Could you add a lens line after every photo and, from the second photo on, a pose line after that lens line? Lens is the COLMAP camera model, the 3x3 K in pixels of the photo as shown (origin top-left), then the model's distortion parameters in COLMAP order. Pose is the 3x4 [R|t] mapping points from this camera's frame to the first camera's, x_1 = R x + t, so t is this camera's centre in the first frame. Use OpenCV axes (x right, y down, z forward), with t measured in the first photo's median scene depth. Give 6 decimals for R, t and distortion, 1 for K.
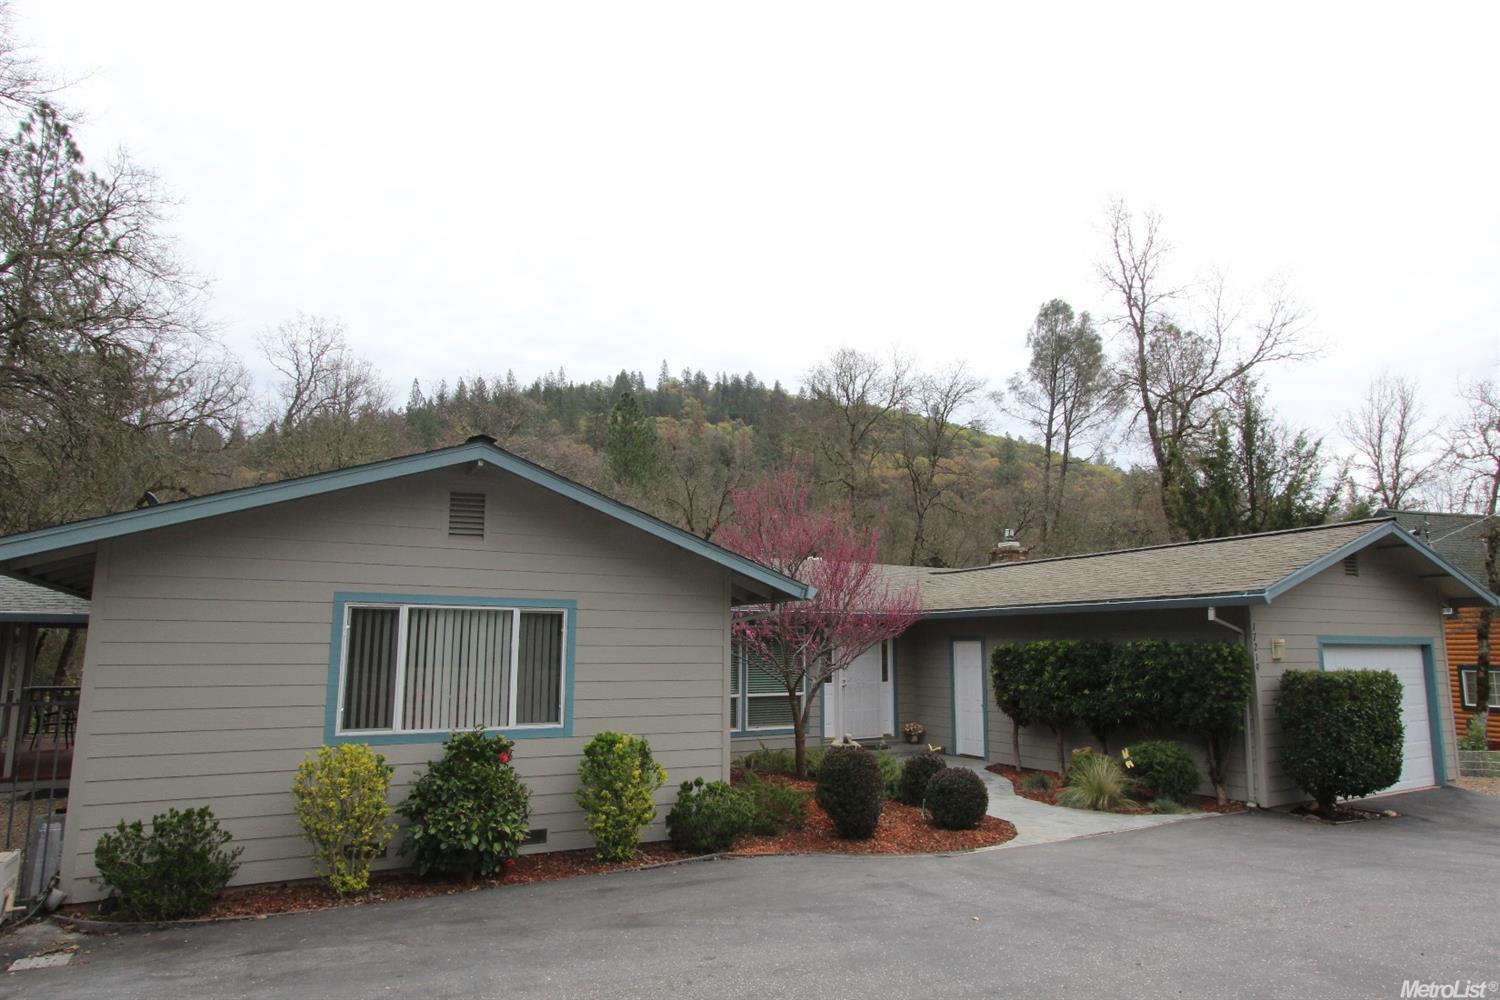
lens RADIAL K [[881.7, 0, 750.0], [0, 881.7, 500.0], [0, 0, 1]] dist [-0.002577, 0.000006]
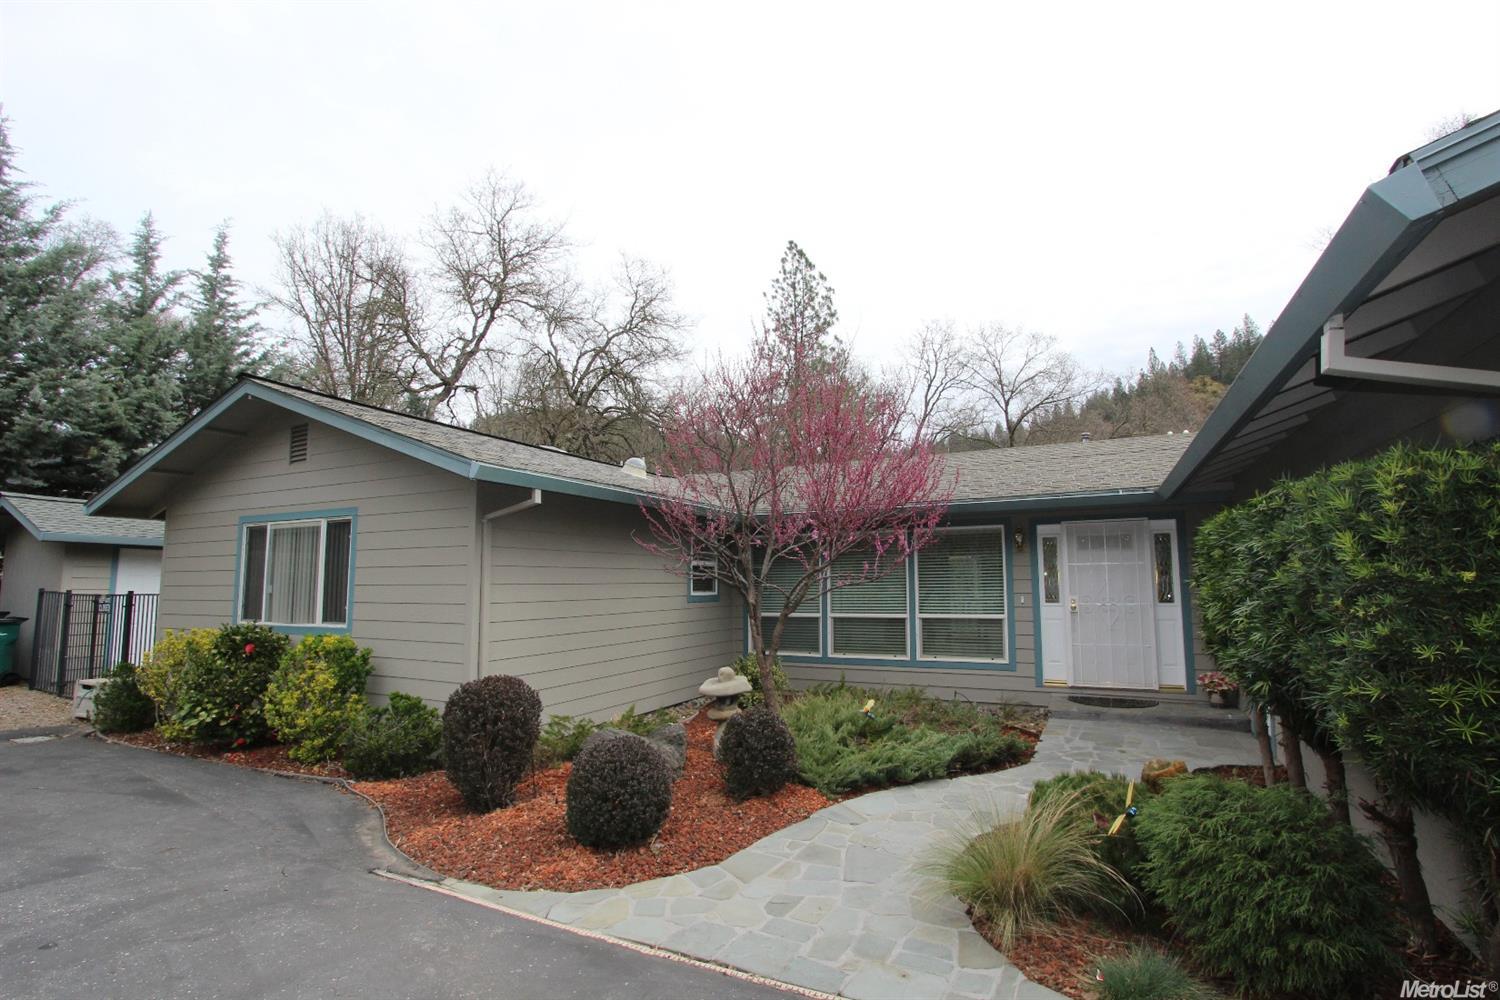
lens RADIAL K [[691.6, 0, 768.4], [0, 691.6, 517.3], [0, 0, 1]] dist [-0.032816, 0.006730]
pose [[0.577369, -0.083118, -0.812241, 0.720125], [0.142962, 0.989728, 0.000342, 0.190541], [0.803870, -0.116318, 0.583321, 0.903716]]
